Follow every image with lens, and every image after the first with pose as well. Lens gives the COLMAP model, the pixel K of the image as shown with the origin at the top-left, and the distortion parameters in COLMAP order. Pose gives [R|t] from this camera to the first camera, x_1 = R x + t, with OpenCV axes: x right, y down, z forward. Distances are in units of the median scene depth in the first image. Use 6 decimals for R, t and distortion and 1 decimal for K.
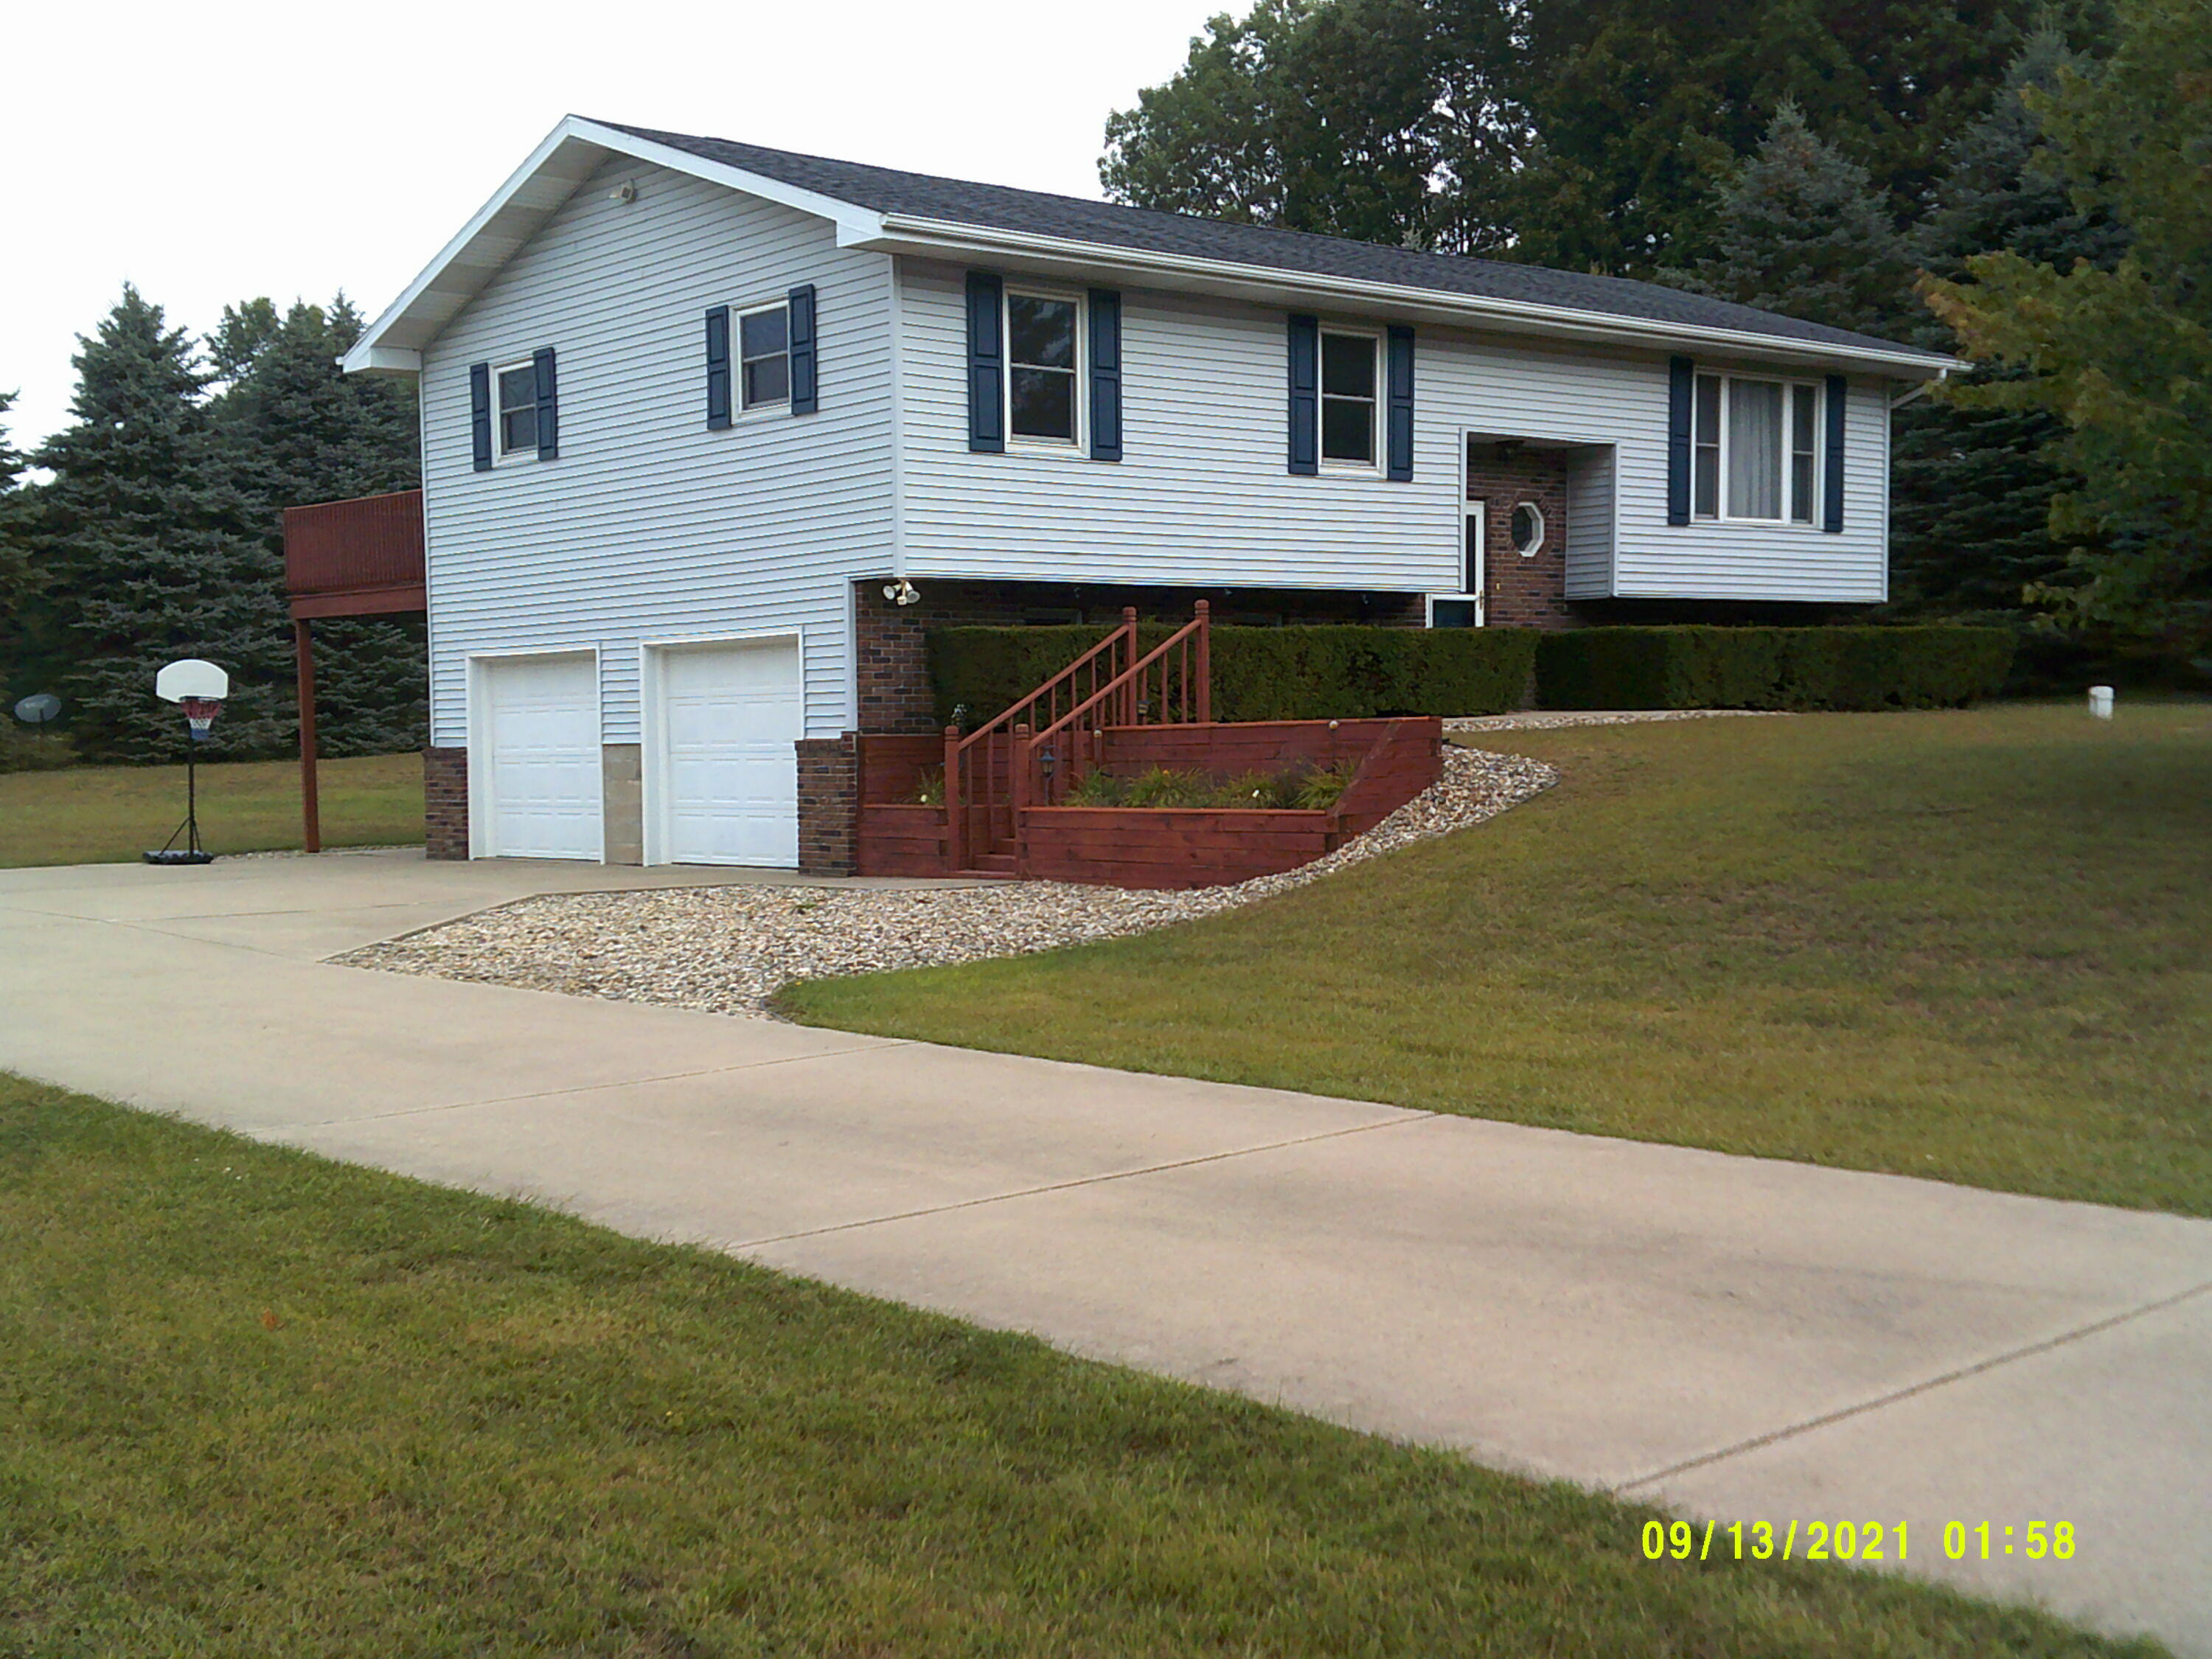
lens RADIAL K [[2691.8, 0, 1103.9], [0, 2691.8, 895.1], [0, 0, 1]] dist [0.196619, -0.444335]
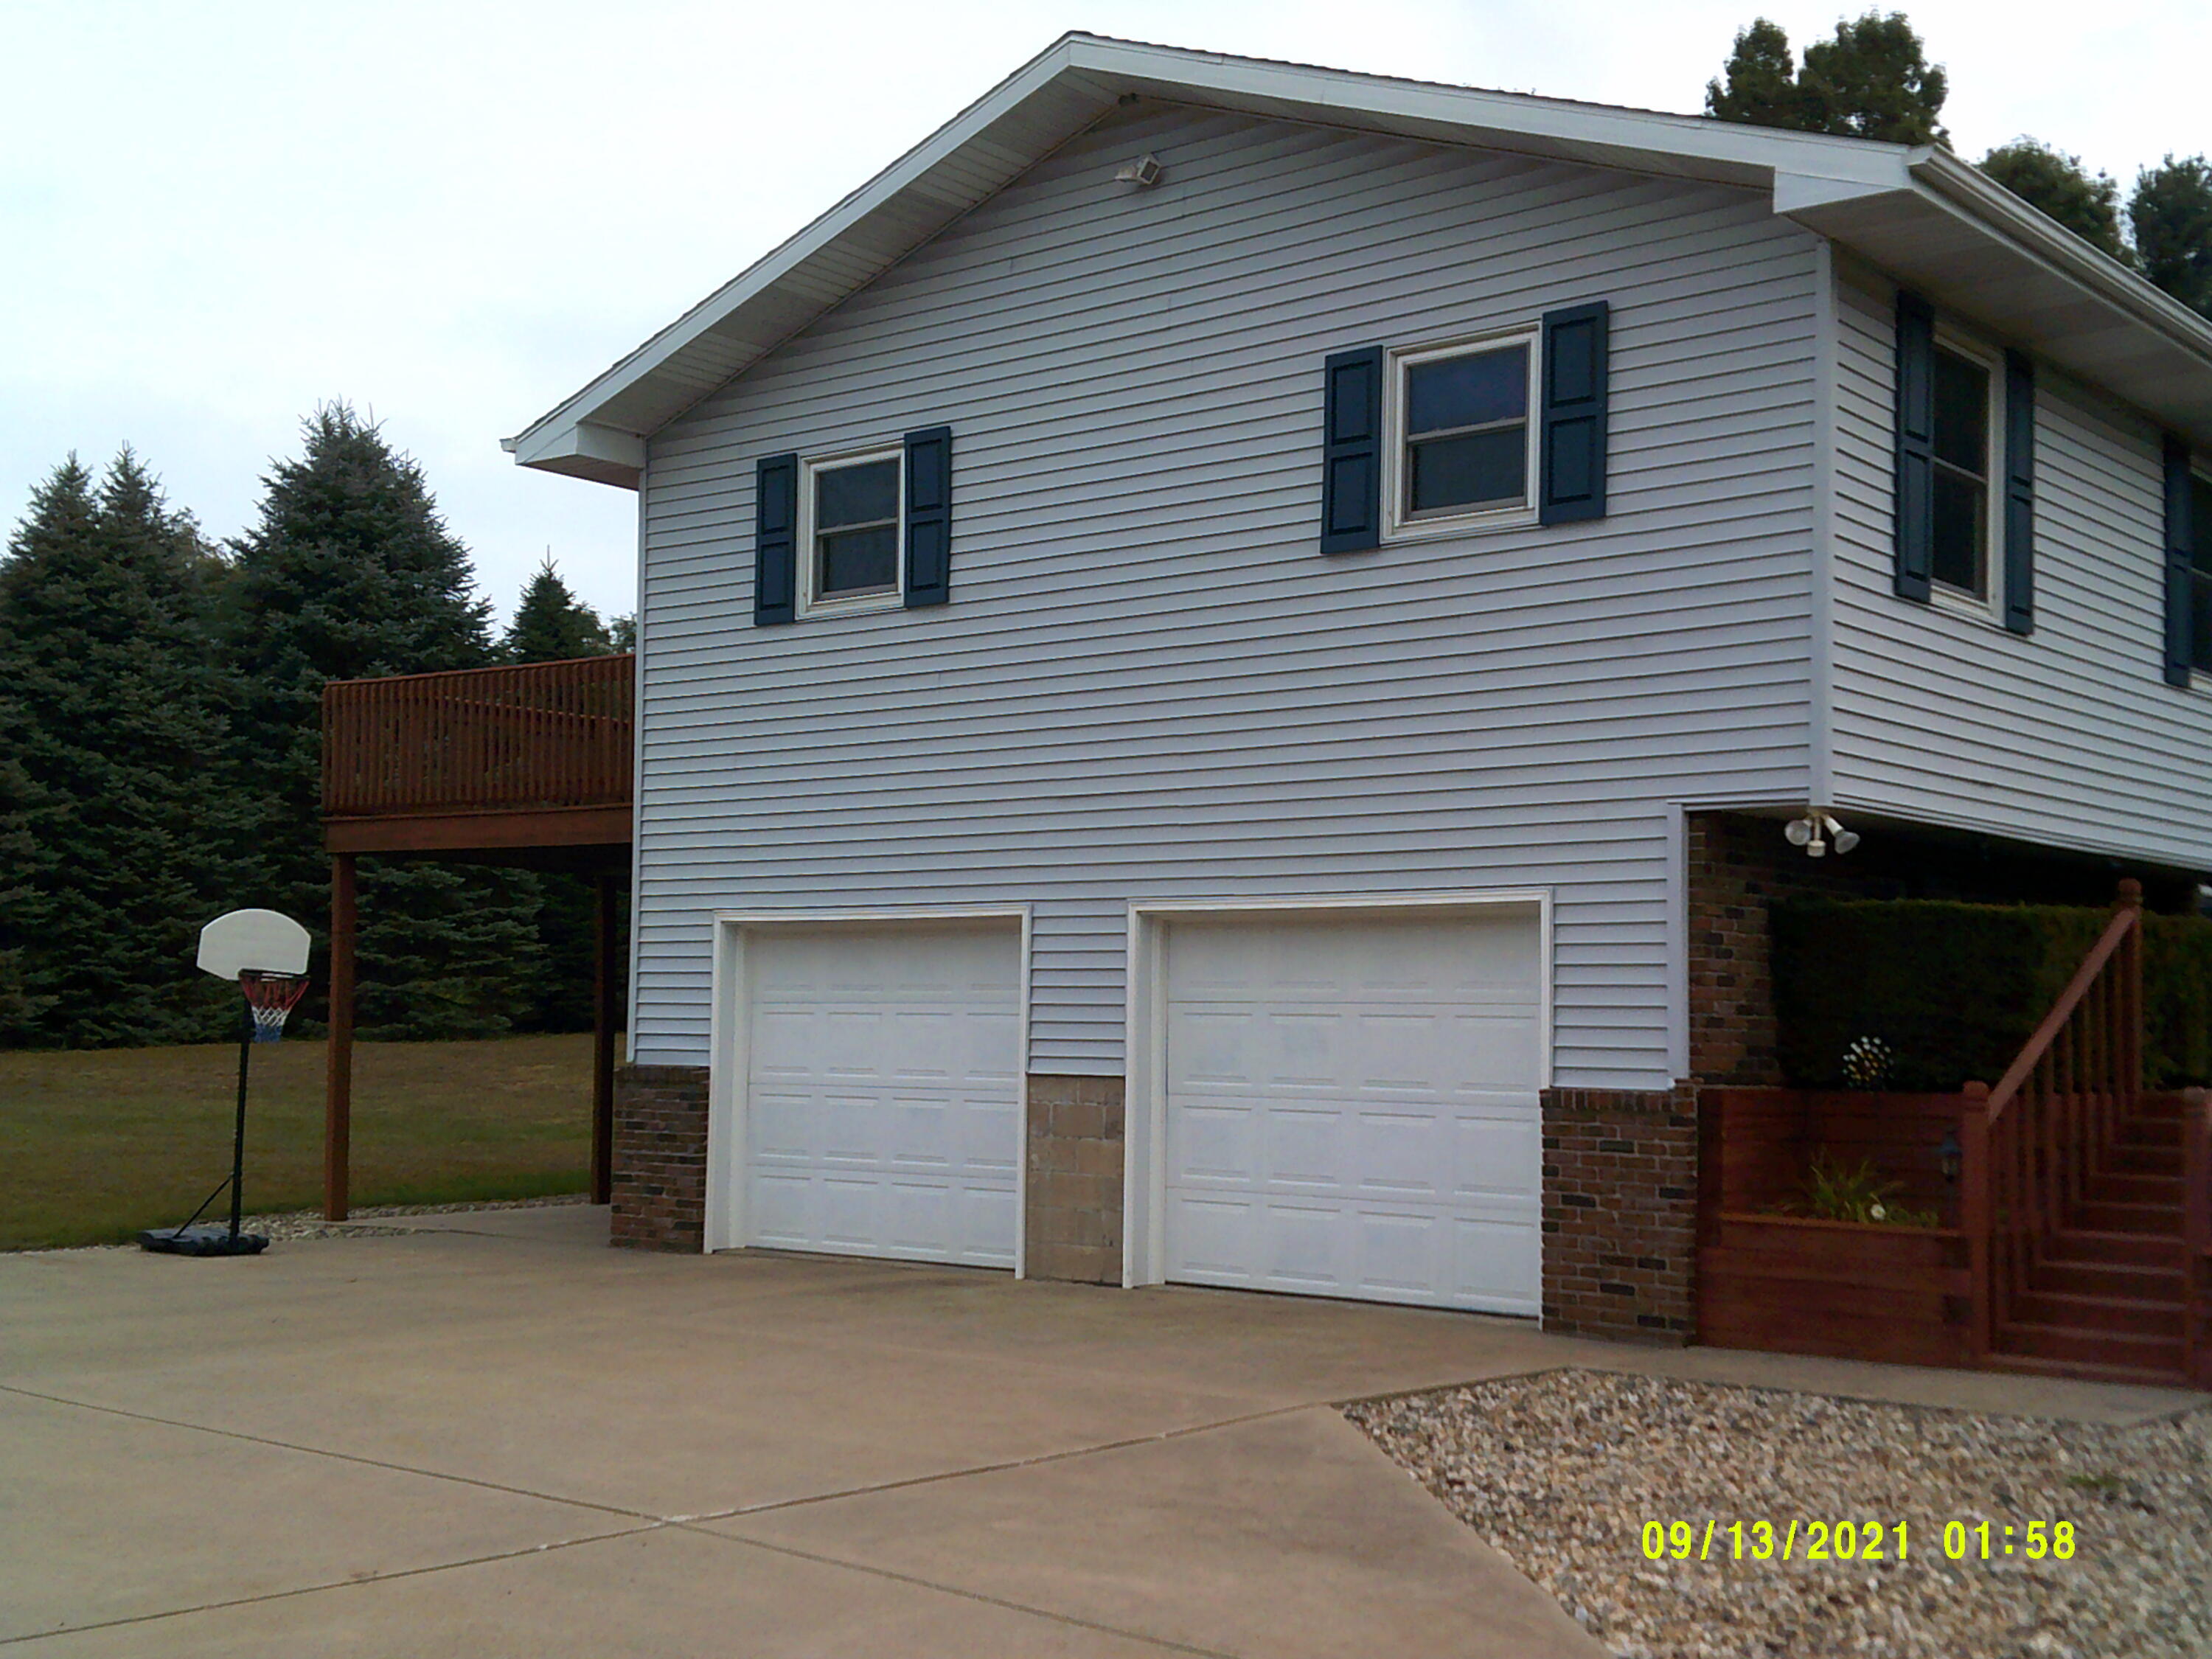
lens RADIAL K [[2691.8, 0, 1103.9], [0, 2691.8, 895.1], [0, 0, 1]] dist [0.196619, -0.444335]
pose [[0.985547, 0.043661, 0.163676, -0.256910], [-0.025325, 0.993331, -0.112482, -0.027459], [-0.167496, 0.106712, 0.980081, 0.396981]]
